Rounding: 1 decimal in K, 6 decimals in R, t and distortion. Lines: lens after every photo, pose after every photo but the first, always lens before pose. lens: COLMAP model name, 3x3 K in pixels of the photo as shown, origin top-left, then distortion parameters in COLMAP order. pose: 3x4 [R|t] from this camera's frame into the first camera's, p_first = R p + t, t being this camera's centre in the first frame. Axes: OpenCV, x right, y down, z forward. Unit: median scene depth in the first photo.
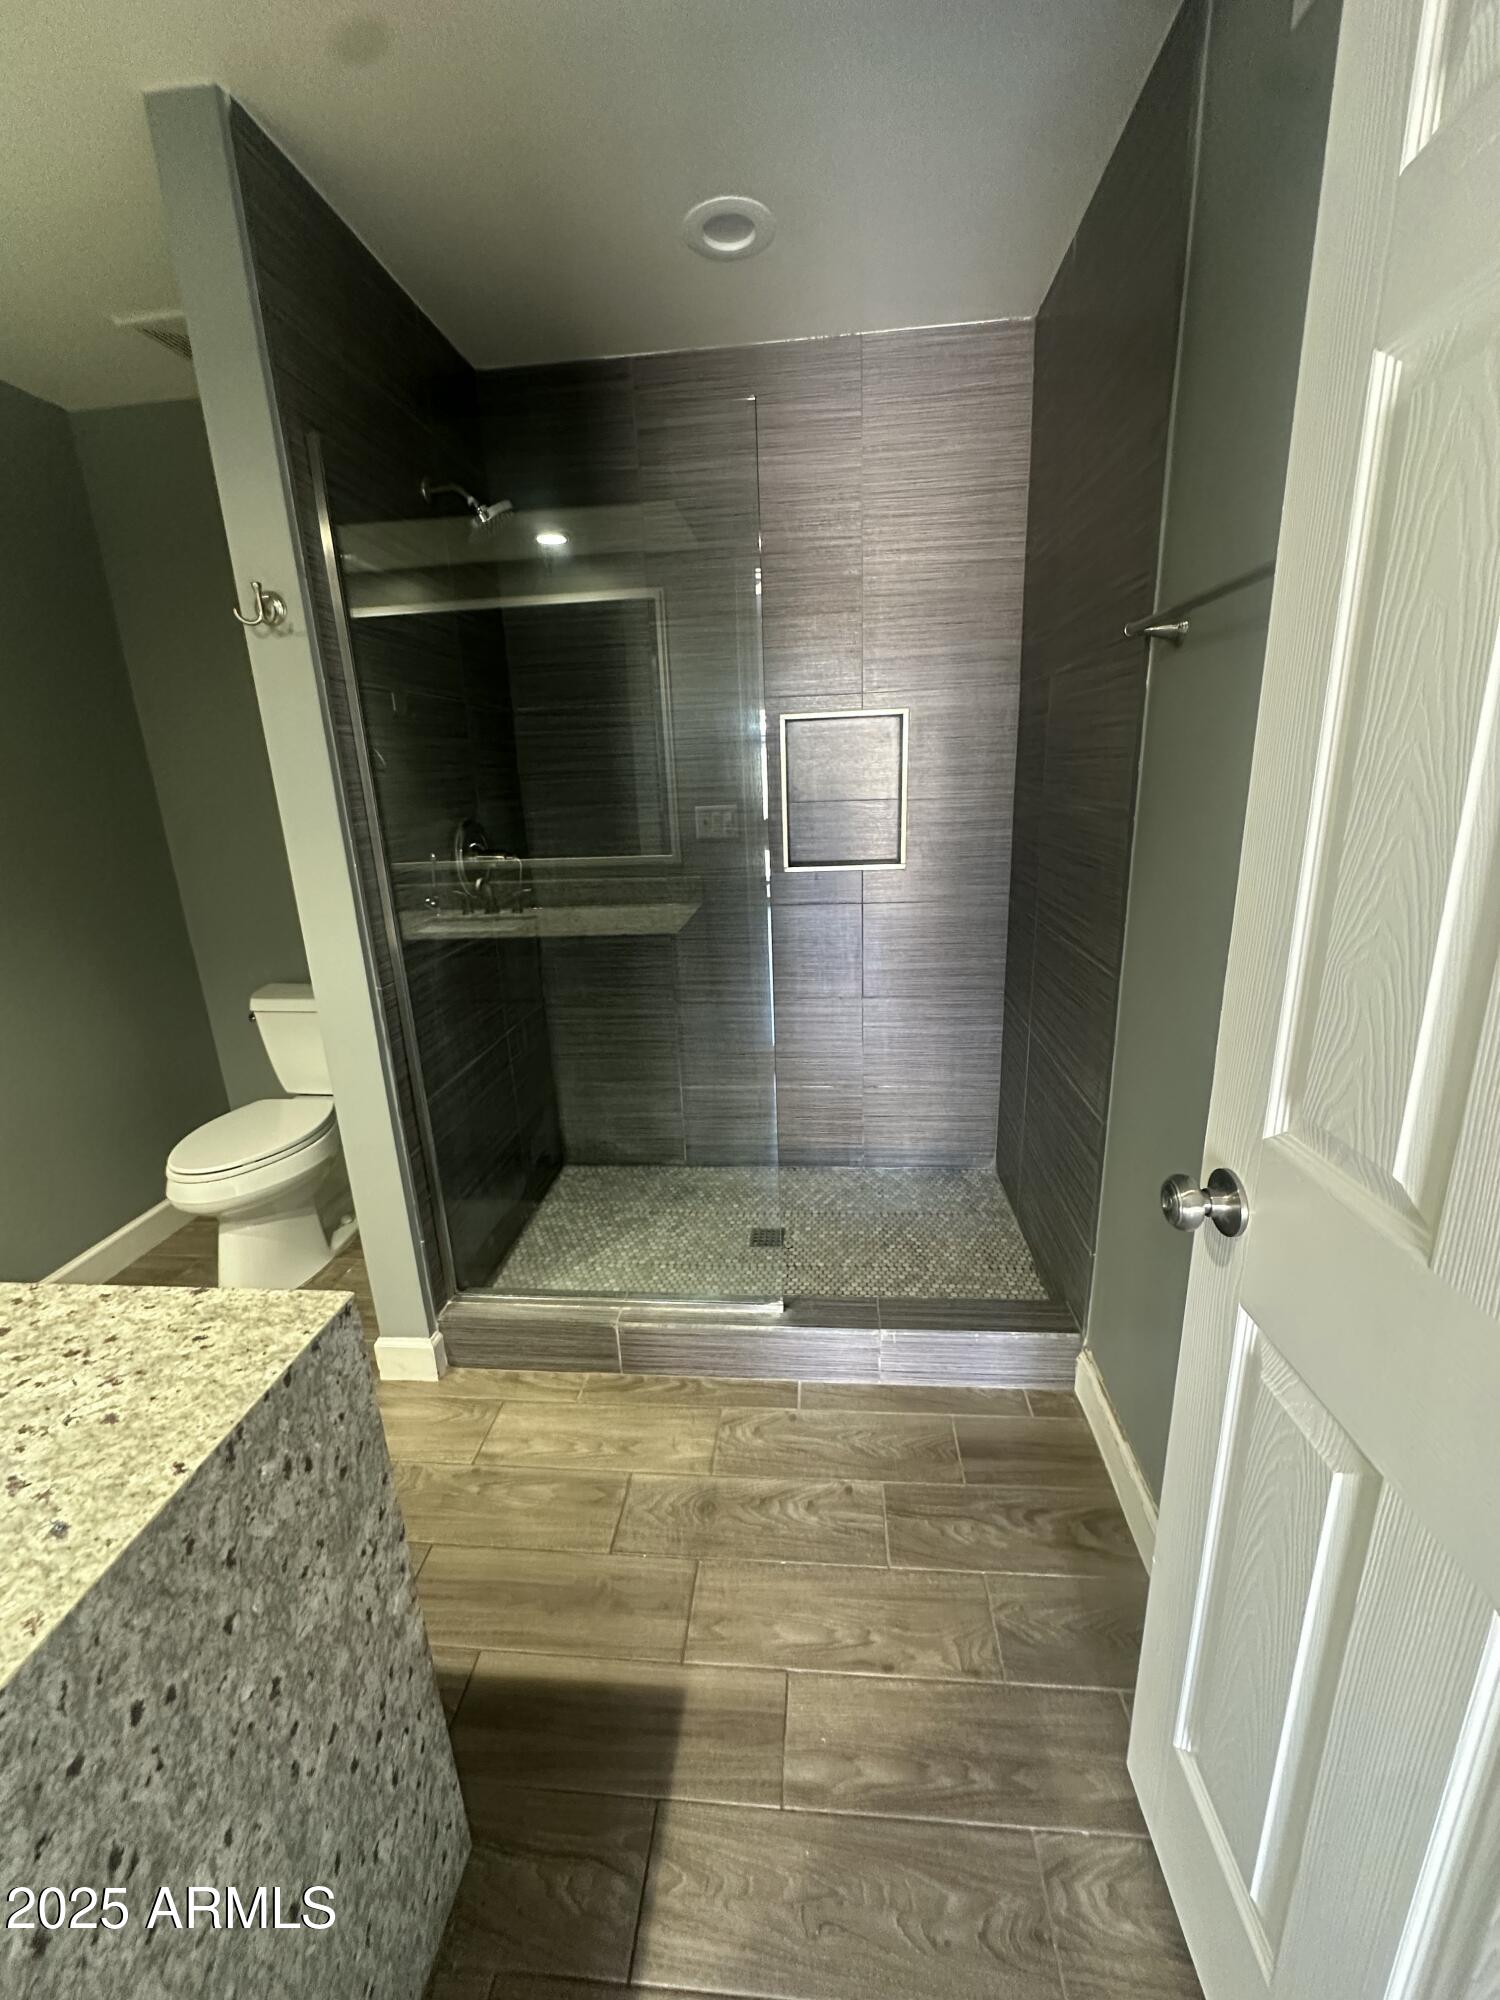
lens RADIAL K [[804.6, 0, 751.7], [0, 804.6, 998.3], [0, 0, 1]] dist [-0.004956, 0.000949]
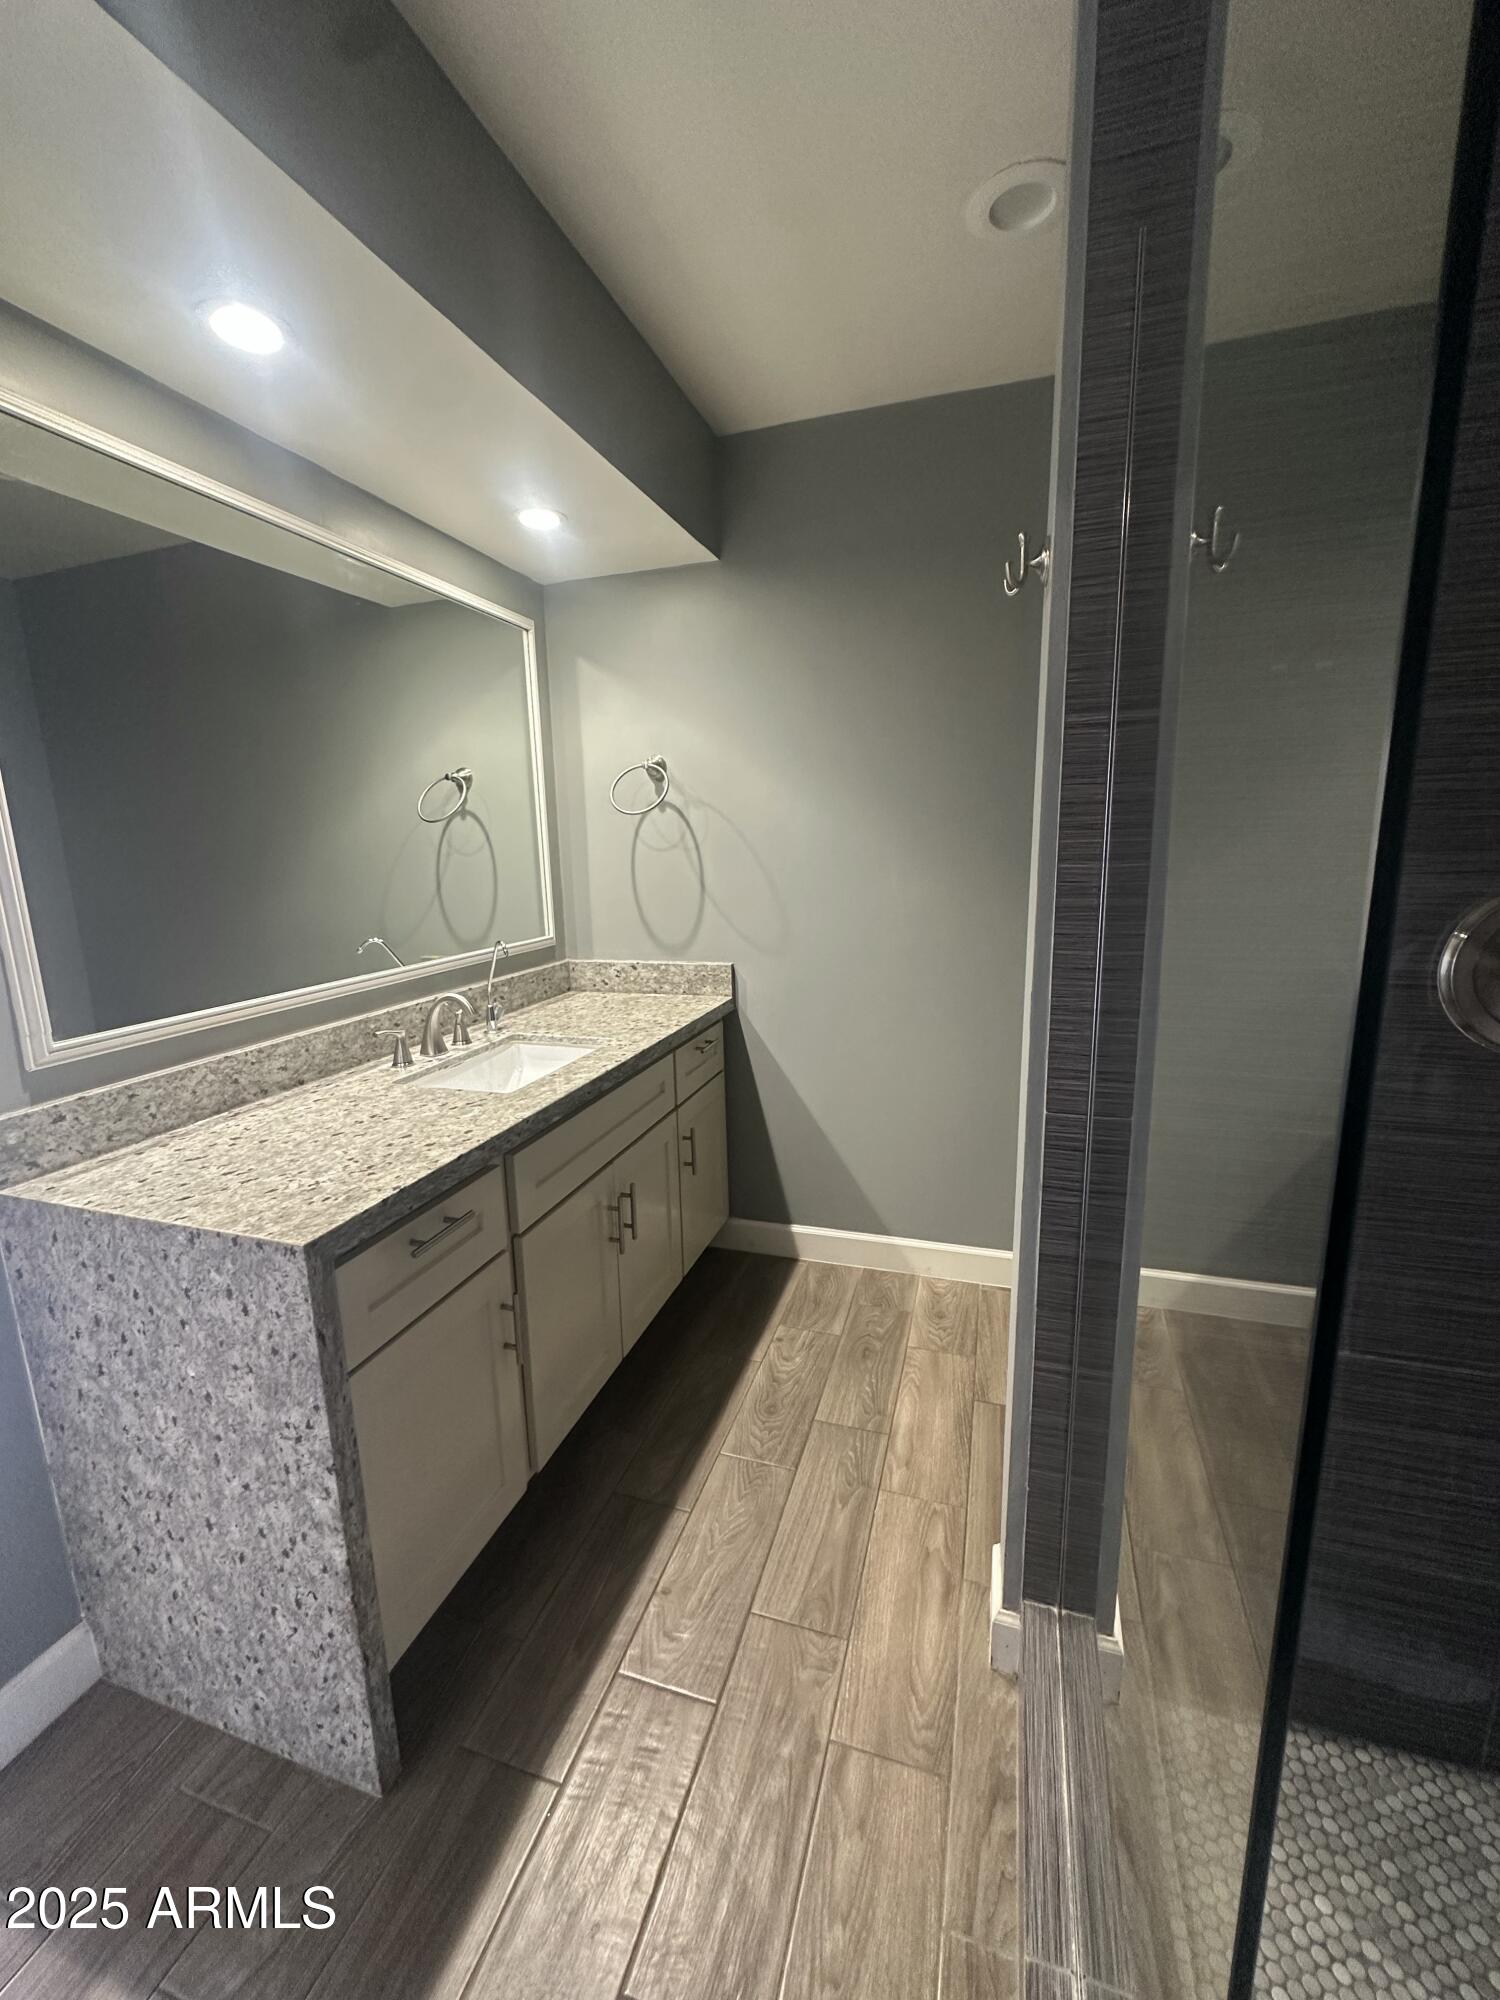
lens RADIAL K [[804.6, 0, 754.3], [0, 804.6, 1000.7], [0, 0, 1]] dist [-0.004956, 0.000949]
pose [[-0.209645, 0.230999, -0.950099, 0.431286], [-0.244521, 0.928432, 0.279686, -0.492490], [0.946709, 0.290954, -0.138157, 1.817490]]
